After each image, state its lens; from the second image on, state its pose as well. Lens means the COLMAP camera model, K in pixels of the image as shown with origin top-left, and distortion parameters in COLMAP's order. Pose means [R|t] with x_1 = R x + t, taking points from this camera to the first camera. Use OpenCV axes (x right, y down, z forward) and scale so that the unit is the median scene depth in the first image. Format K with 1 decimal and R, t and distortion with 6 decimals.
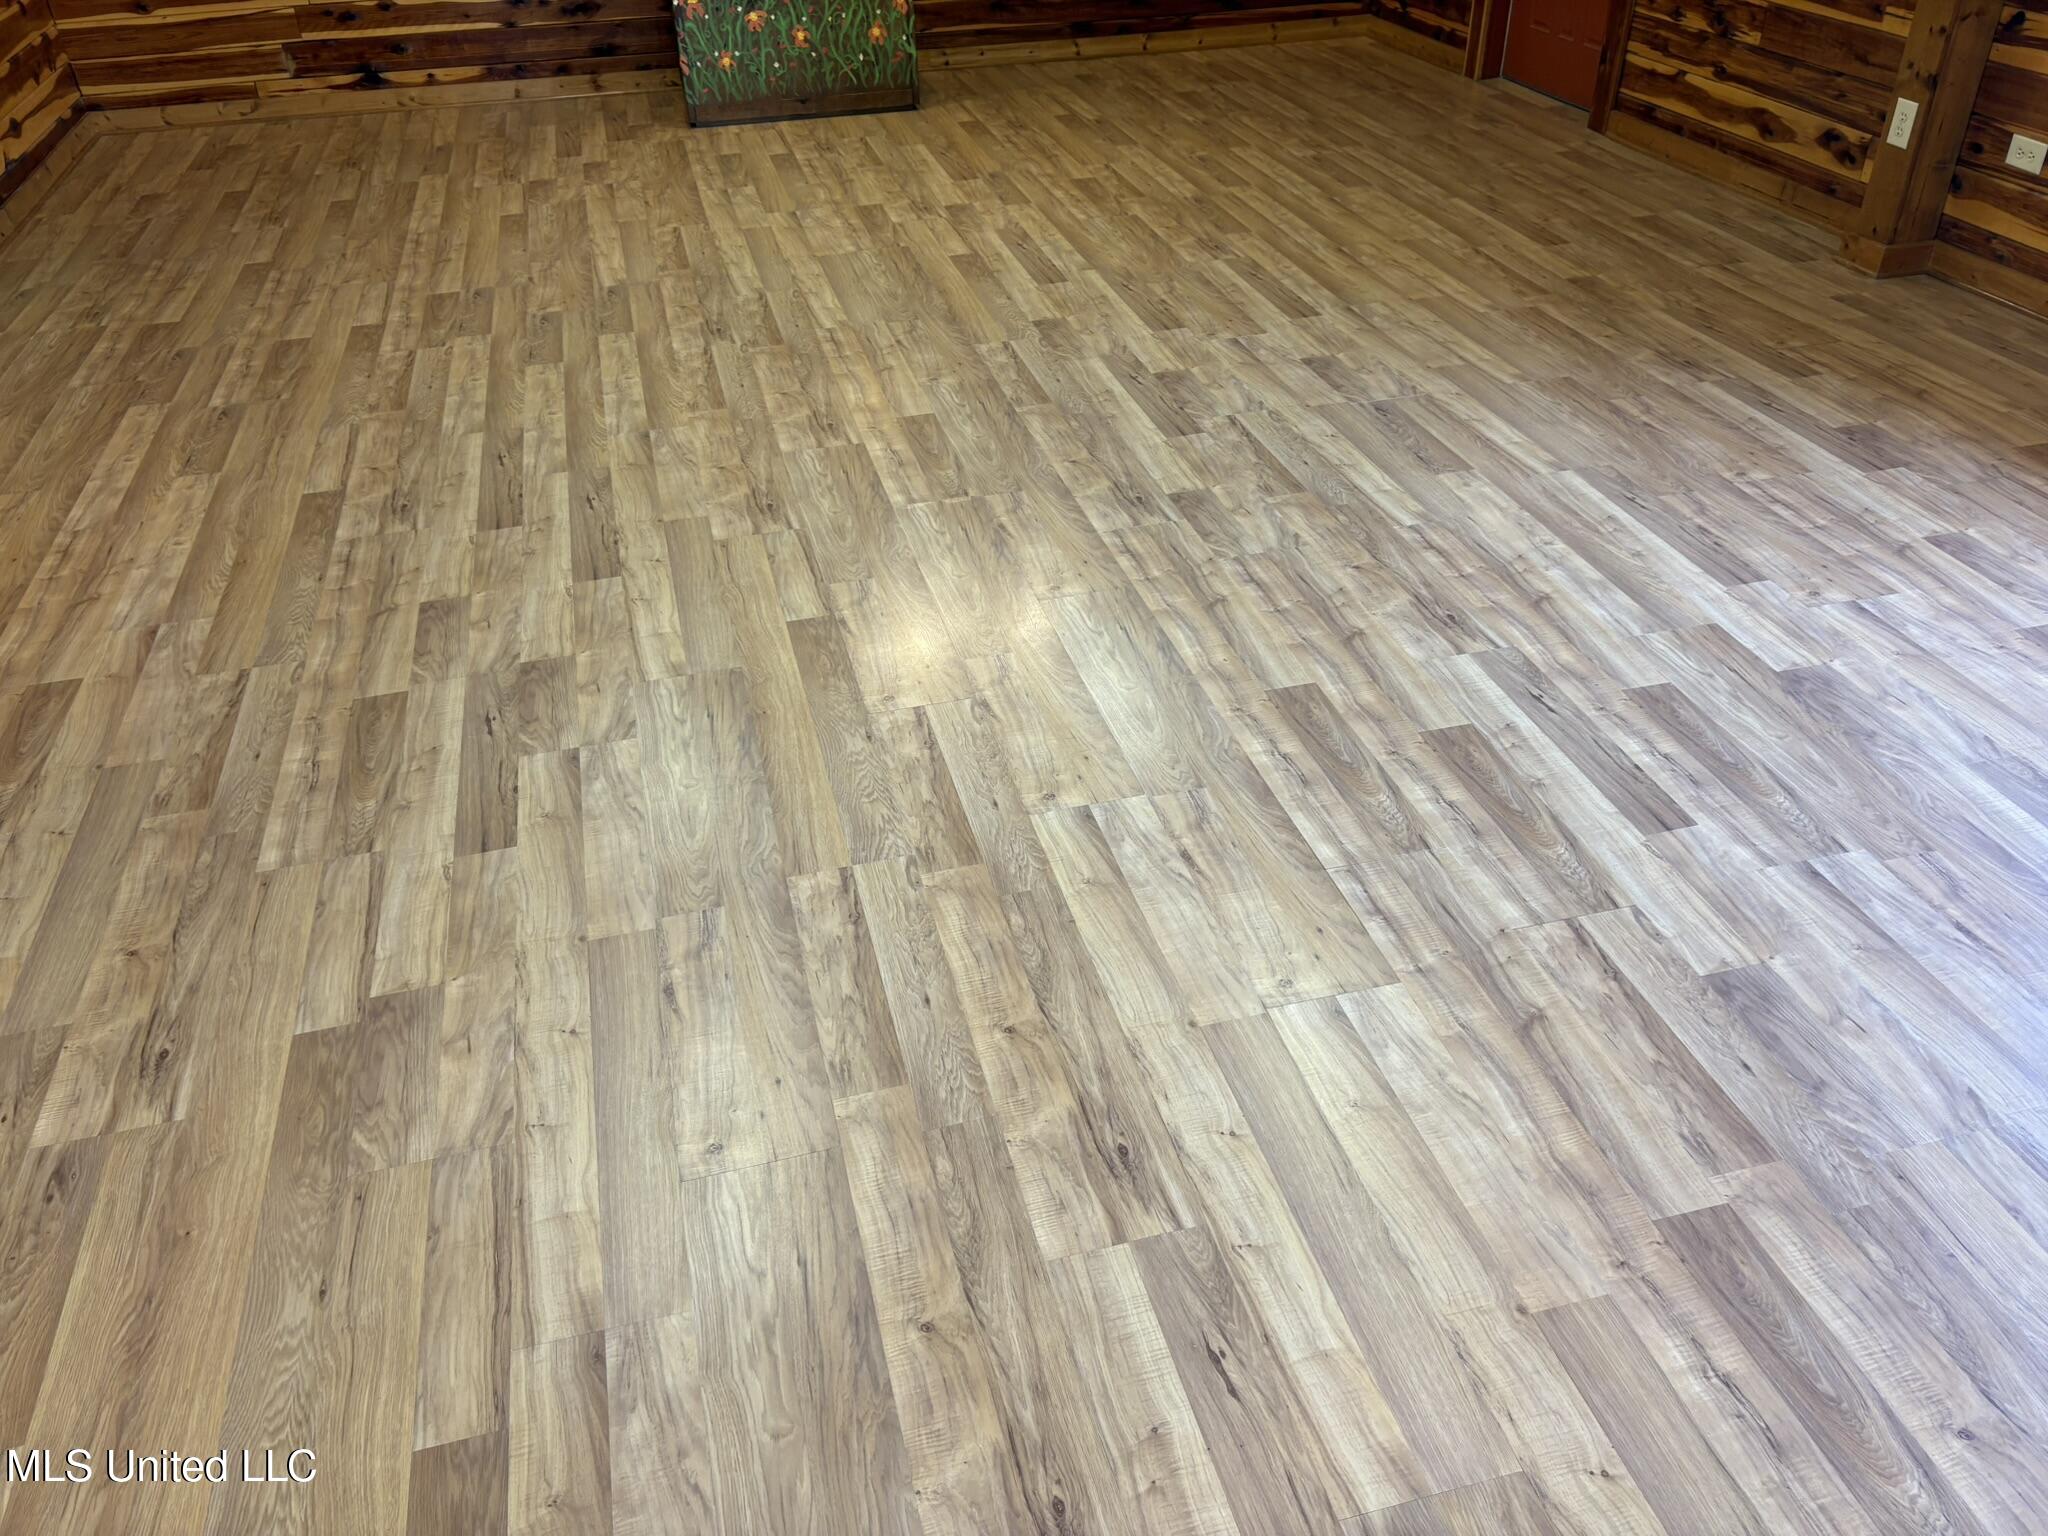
lens RADIAL K [[1541.4, 0, 1026.1], [0, 1541.4, 768.3], [0, 0, 1]] dist [0.038387, -0.039077]
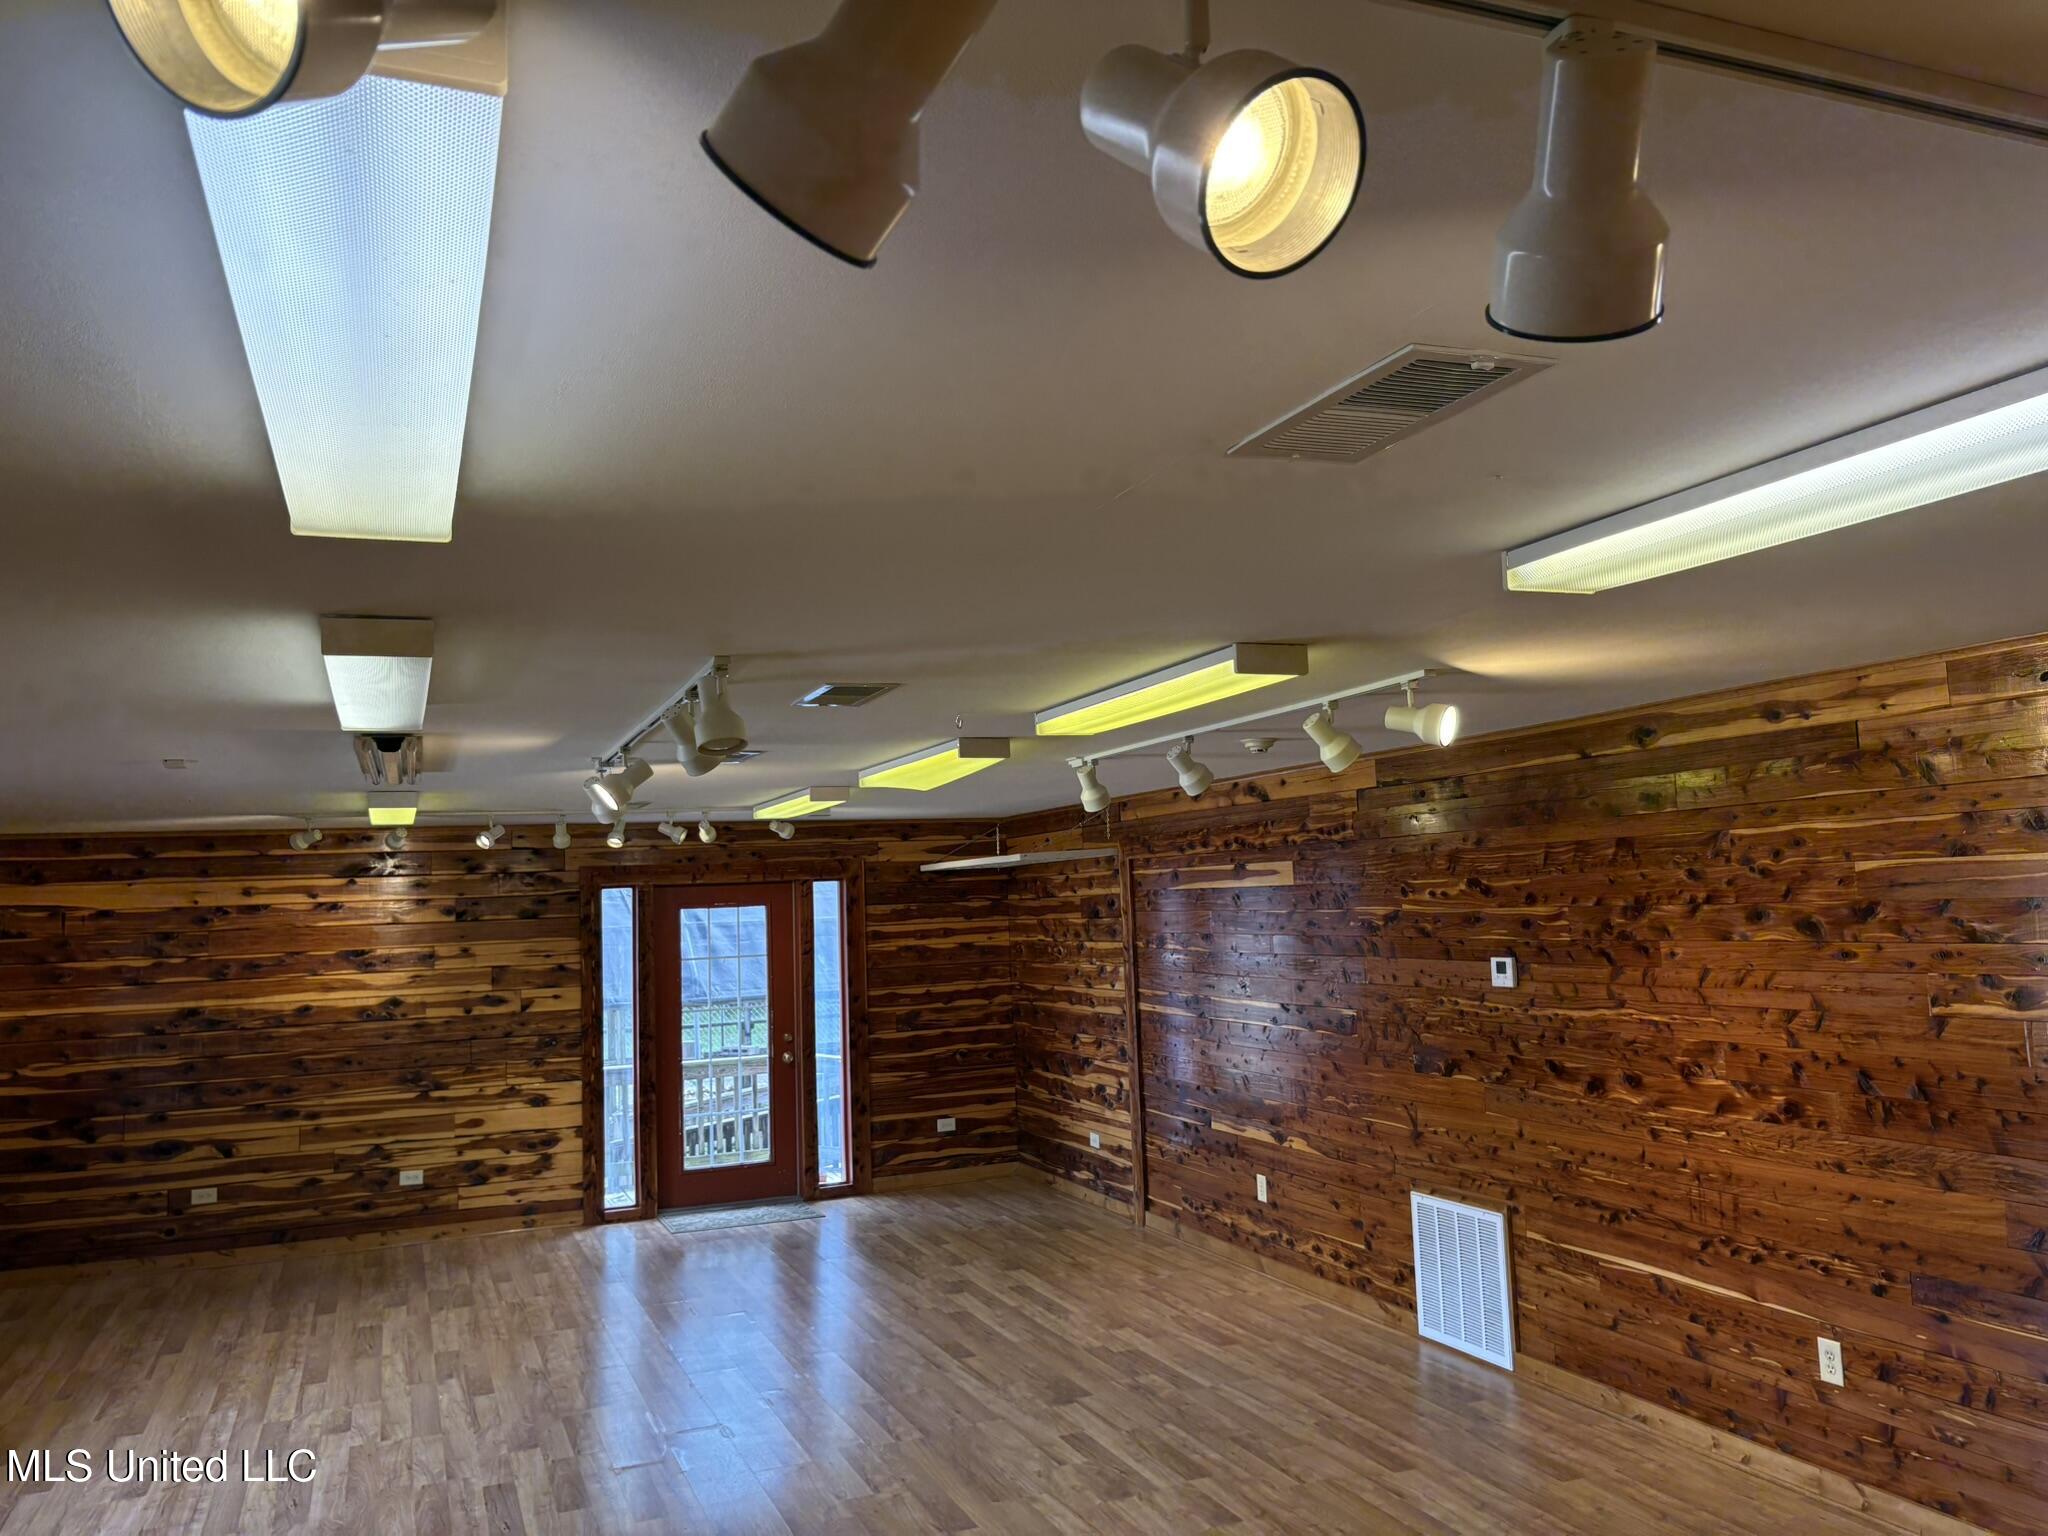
lens RADIAL K [[1541.4, 0, 1036.4], [0, 1541.4, 774.7], [0, 0, 1]] dist [0.038387, -0.039077]
pose [[-0.988585, 0.054002, -0.140652, -0.037122], [-0.024675, 0.862919, 0.504740, -1.324922], [0.148628, 0.502449, -0.851736, 1.726919]]
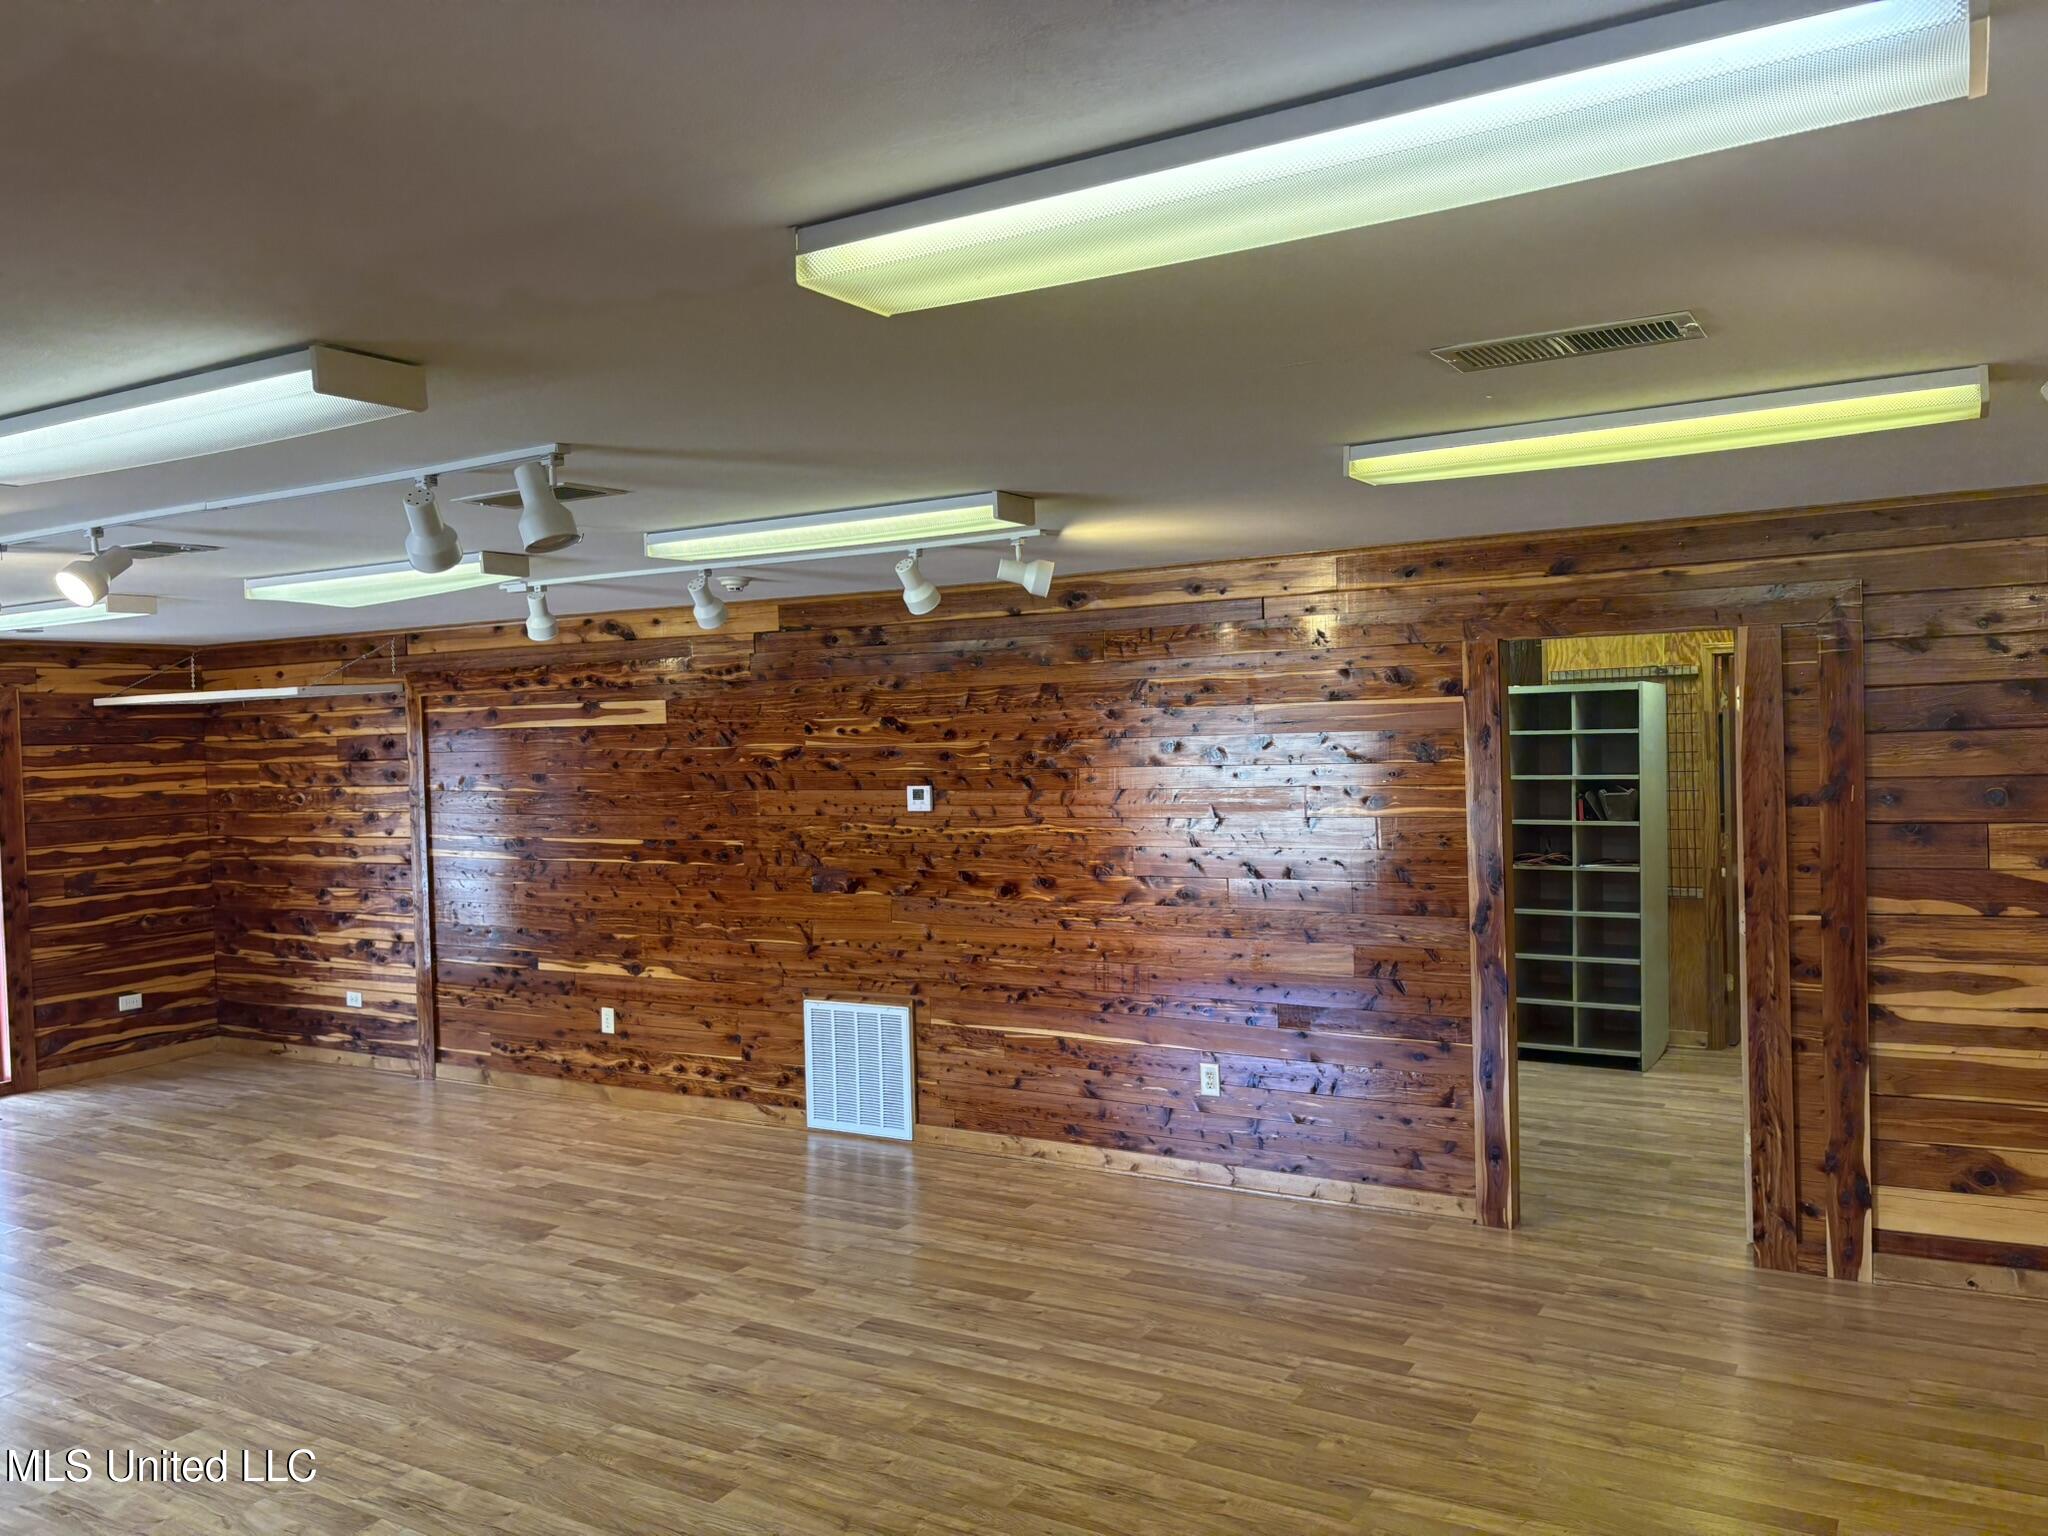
lens RADIAL K [[1541.4, 0, 1017.7], [0, 1541.4, 739.2], [0, 0, 1]] dist [0.038387, -0.039077]
pose [[-0.709398, 0.052173, -0.702875, 0.502306], [-0.366200, 0.824797, 0.430822, -1.231829], [0.602206, 0.563017, -0.566003, 1.590156]]
